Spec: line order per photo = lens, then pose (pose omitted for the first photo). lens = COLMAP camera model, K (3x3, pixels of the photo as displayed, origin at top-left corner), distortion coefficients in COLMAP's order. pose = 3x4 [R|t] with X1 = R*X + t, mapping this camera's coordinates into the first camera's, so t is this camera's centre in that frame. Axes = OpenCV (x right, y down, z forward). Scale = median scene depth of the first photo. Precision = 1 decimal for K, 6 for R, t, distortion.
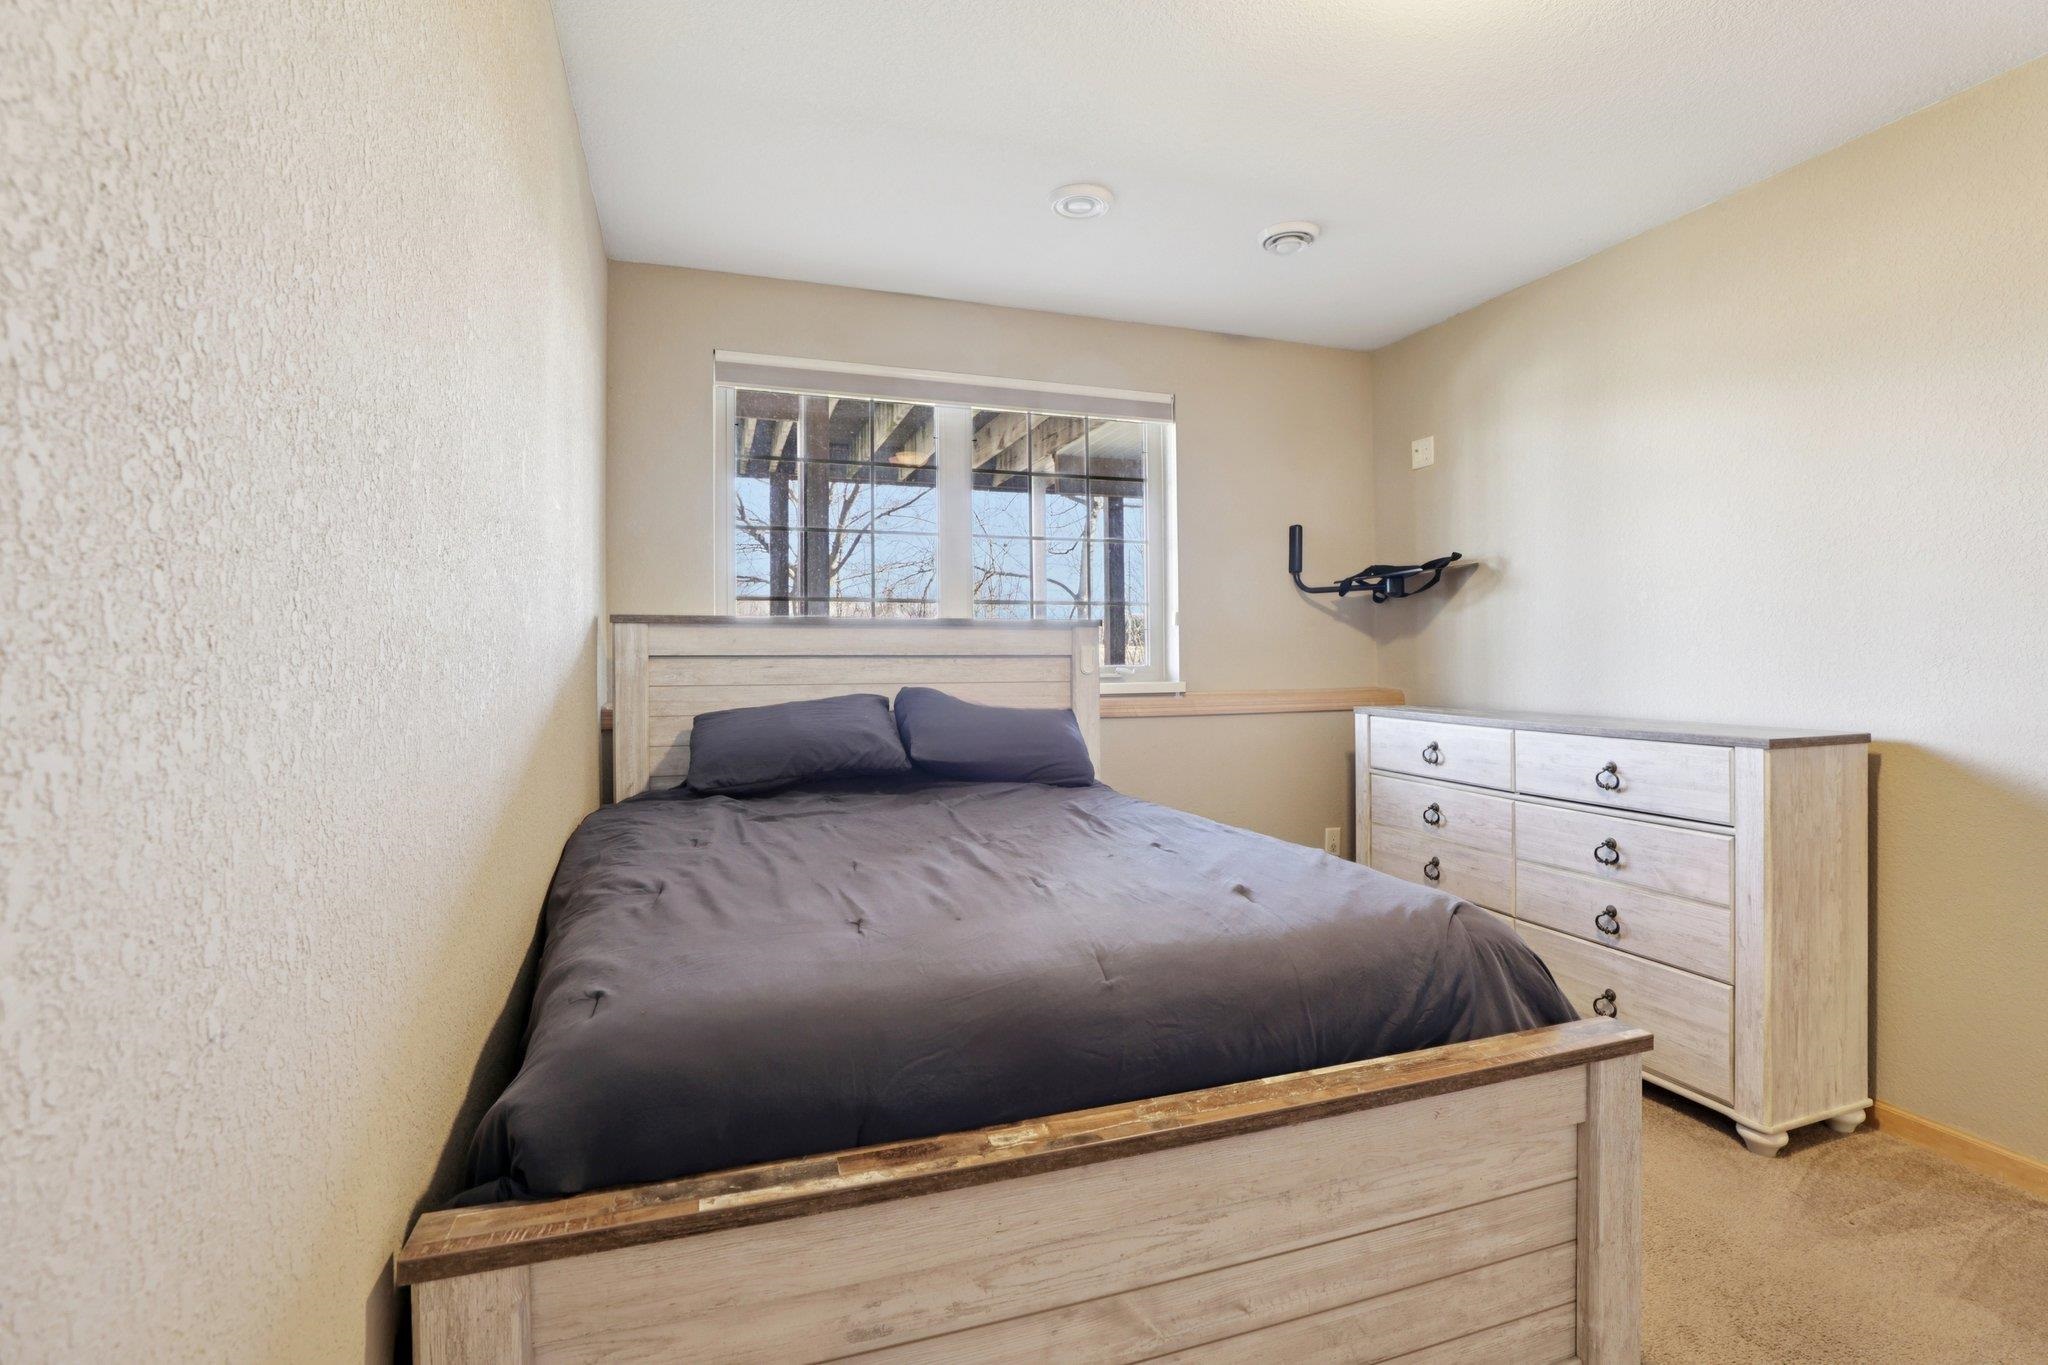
lens RADIAL K [[971.1, 0, 1043.0], [0, 971.1, 638.7], [0, 0, 1]] dist [-0.031491, 0.000132]
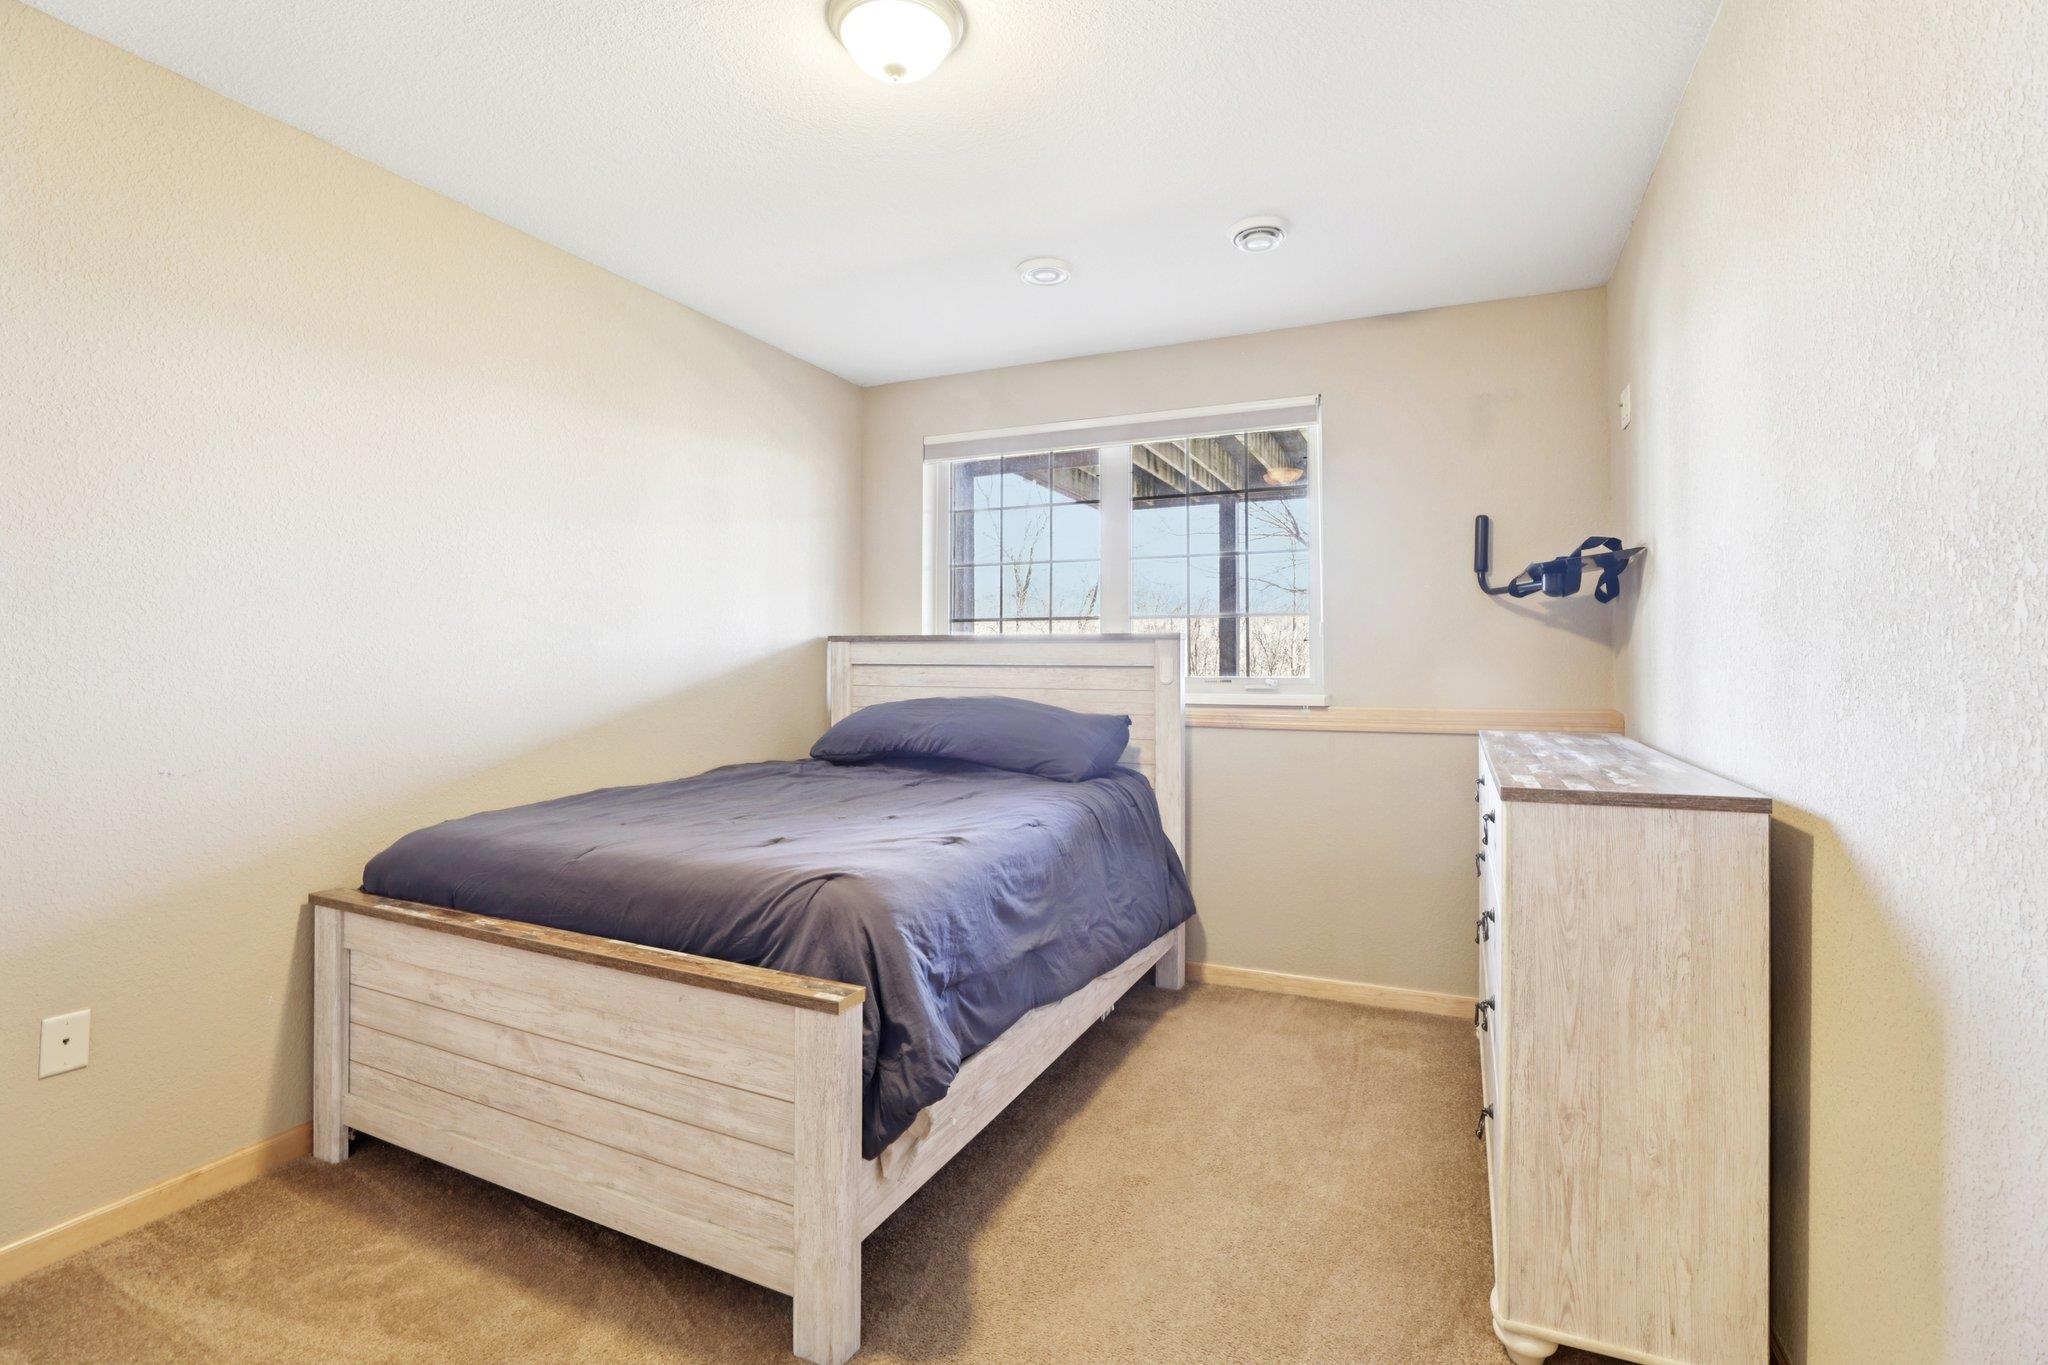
lens RADIAL K [[947.5, 0, 1021.5], [0, 947.5, 661.0], [0, 0, 1]] dist [-0.030416, 0.000501]
pose [[0.706693, 0.002599, -0.707515, 0.994849], [0.003889, 0.999964, 0.007557, 0.004129], [0.707509, -0.008092, 0.706658, 0.234563]]
